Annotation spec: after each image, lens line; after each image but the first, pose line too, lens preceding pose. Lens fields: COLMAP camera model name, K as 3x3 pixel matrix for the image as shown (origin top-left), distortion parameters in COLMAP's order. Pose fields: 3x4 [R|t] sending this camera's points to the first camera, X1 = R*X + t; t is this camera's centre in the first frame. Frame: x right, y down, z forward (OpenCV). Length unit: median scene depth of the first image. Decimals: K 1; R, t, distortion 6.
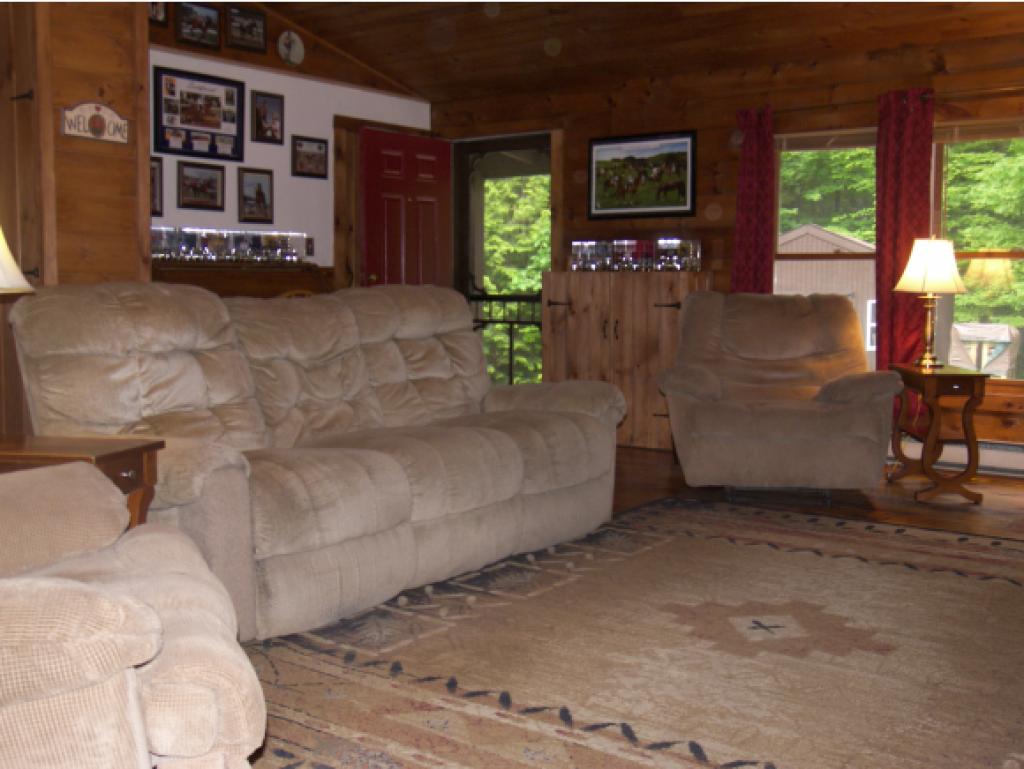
lens RADIAL K [[1099.3, 0, 514.5], [0, 1099.3, 373.4], [0, 0, 1]] dist [-0.088404, 0.215697]
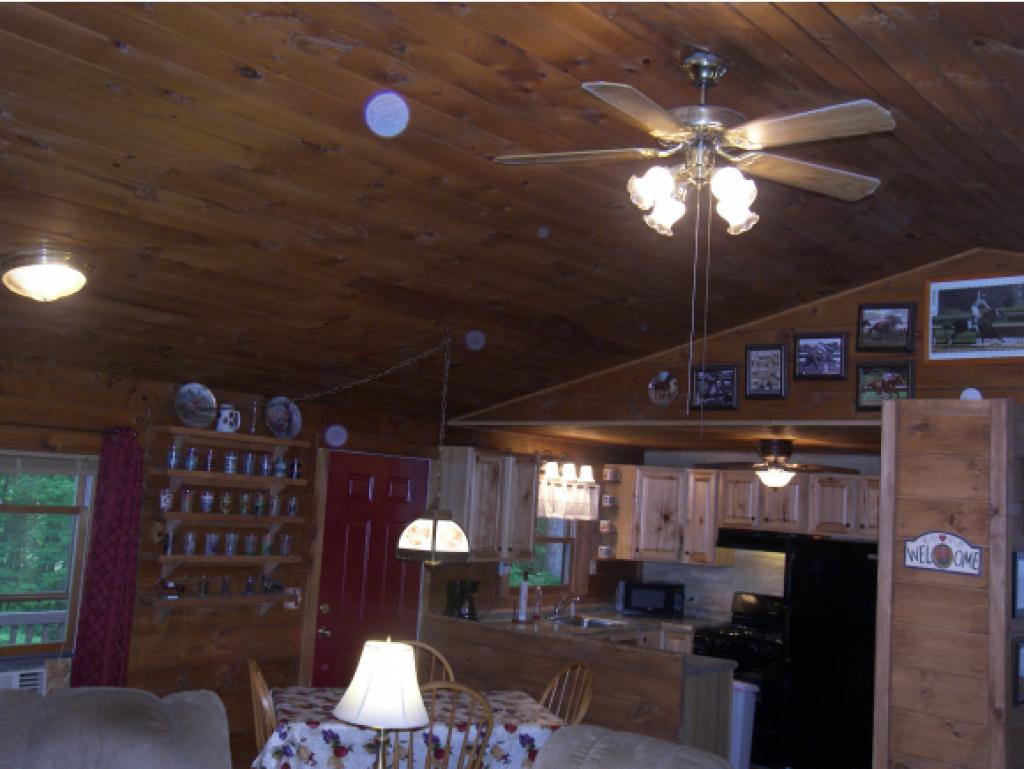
lens RADIAL K [[1099.3, 0, 514.5], [0, 1099.3, 373.4], [0, 0, 1]] dist [-0.088404, 0.215697]
pose [[-0.044659, -0.120238, -0.991740, 0.584660], [-0.142120, 0.983398, -0.112827, -0.226459], [0.988841, 0.135908, -0.061006, 0.680944]]
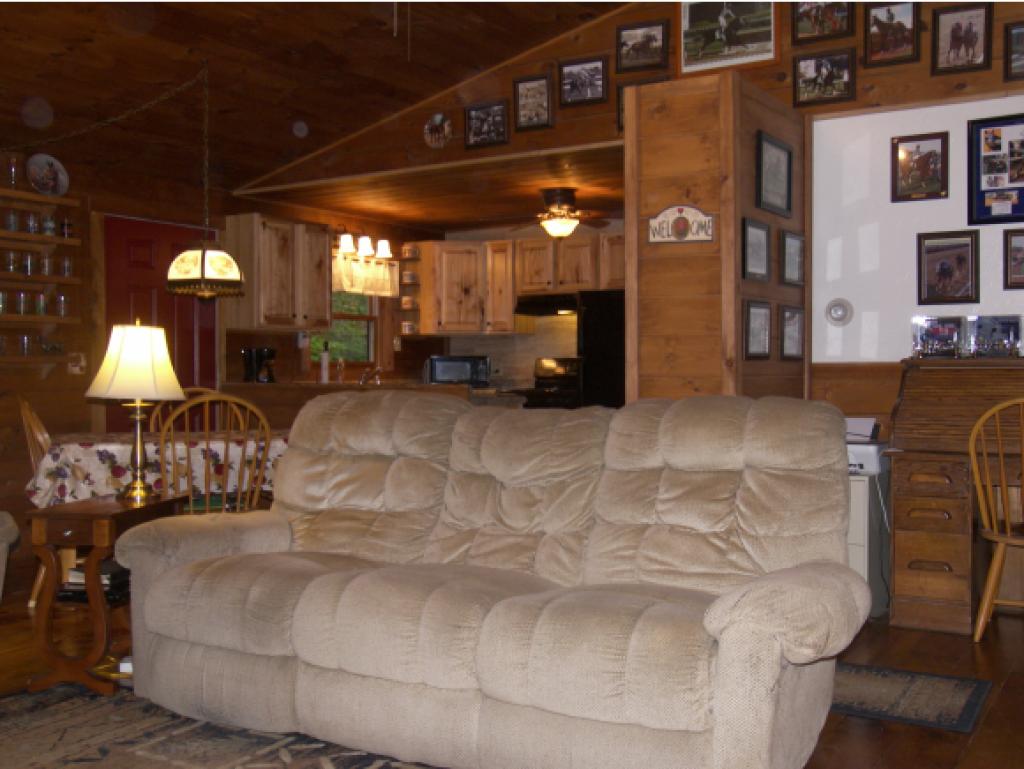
lens RADIAL K [[1099.3, 0, 514.5], [0, 1099.3, 373.4], [0, 0, 1]] dist [-0.088404, 0.215697]
pose [[0.087594, -0.003760, -0.996149, 0.595863], [-0.075105, 0.997122, -0.010368, -0.075746], [0.993321, 0.075724, 0.087060, 0.783667]]
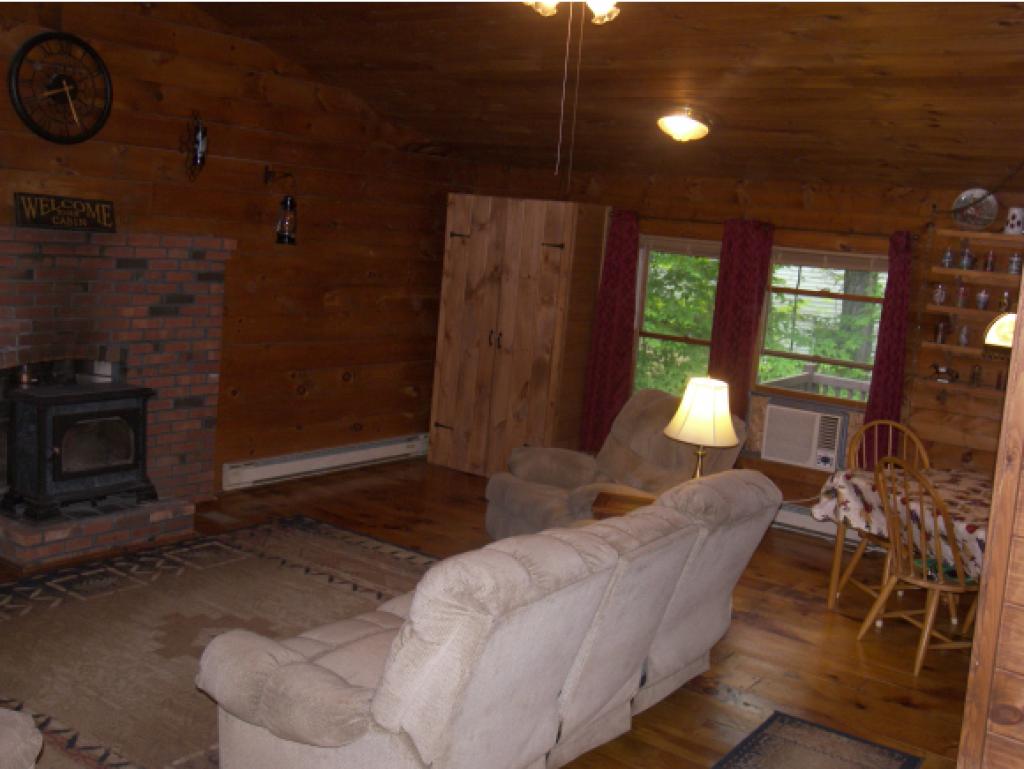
lens RADIAL K [[1099.3, 0, 514.5], [0, 1099.3, 373.4], [0, 0, 1]] dist [-0.088404, 0.215697]
pose [[-0.995818, -0.086583, -0.029145, -0.062180], [-0.090822, 0.972734, 0.213403, -0.319185], [0.009873, 0.215157, -0.976529, 1.610718]]
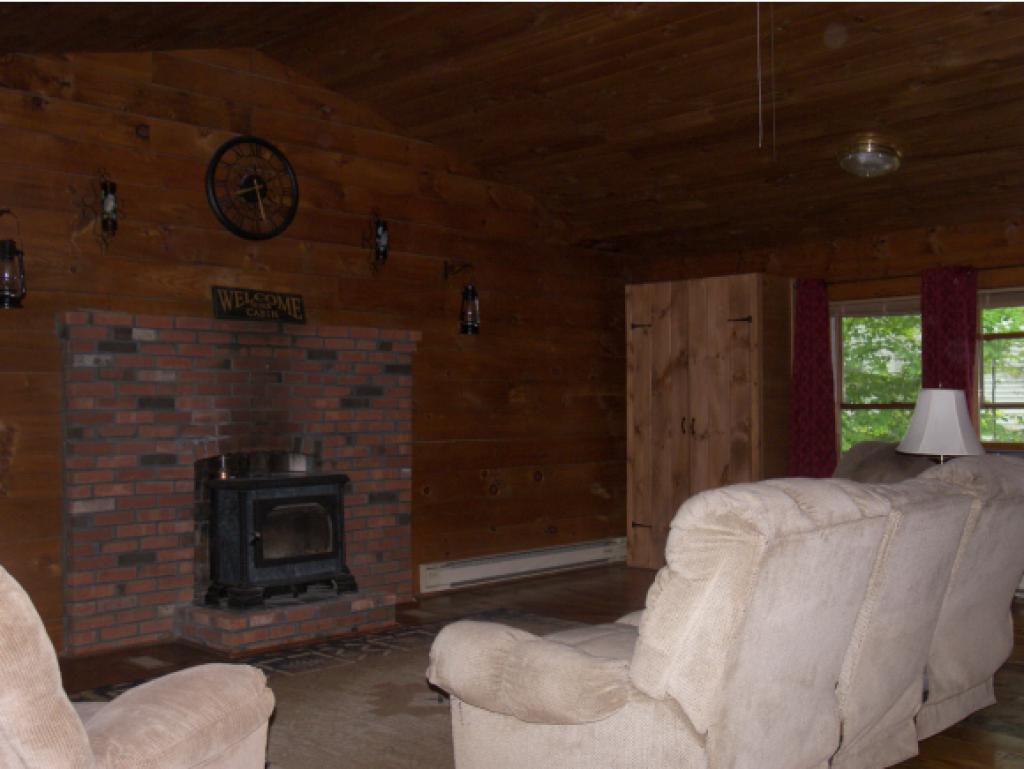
lens RADIAL K [[1099.3, 0, 514.5], [0, 1099.3, 373.4], [0, 0, 1]] dist [-0.088404, 0.215697]
pose [[-0.992102, 0.004914, 0.125339, -0.026427], [0.010927, 0.998820, 0.047329, -0.163624], [-0.124958, 0.048325, -0.990984, 1.579376]]
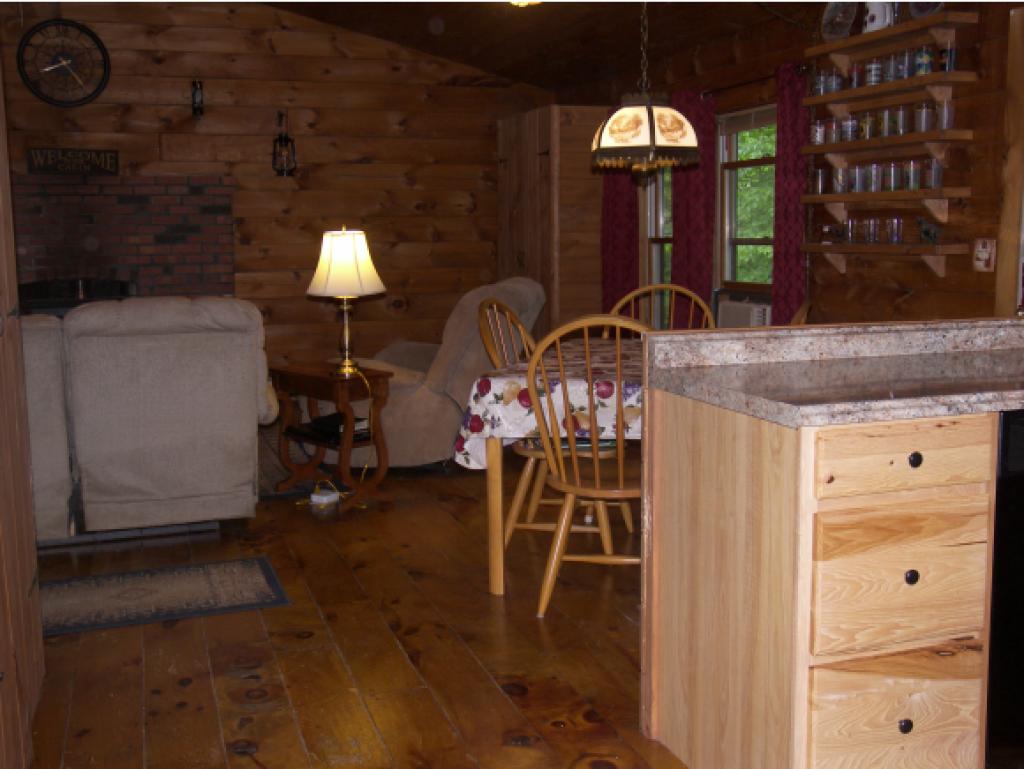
lens RADIAL K [[1099.3, 0, 514.5], [0, 1099.3, 373.4], [0, 0, 1]] dist [-0.088404, 0.215697]
pose [[-0.826881, -0.070082, 0.557993, -1.004360], [0.047216, 0.980050, 0.193060, -0.158731], [-0.560391, 0.185984, -0.807076, 1.323523]]
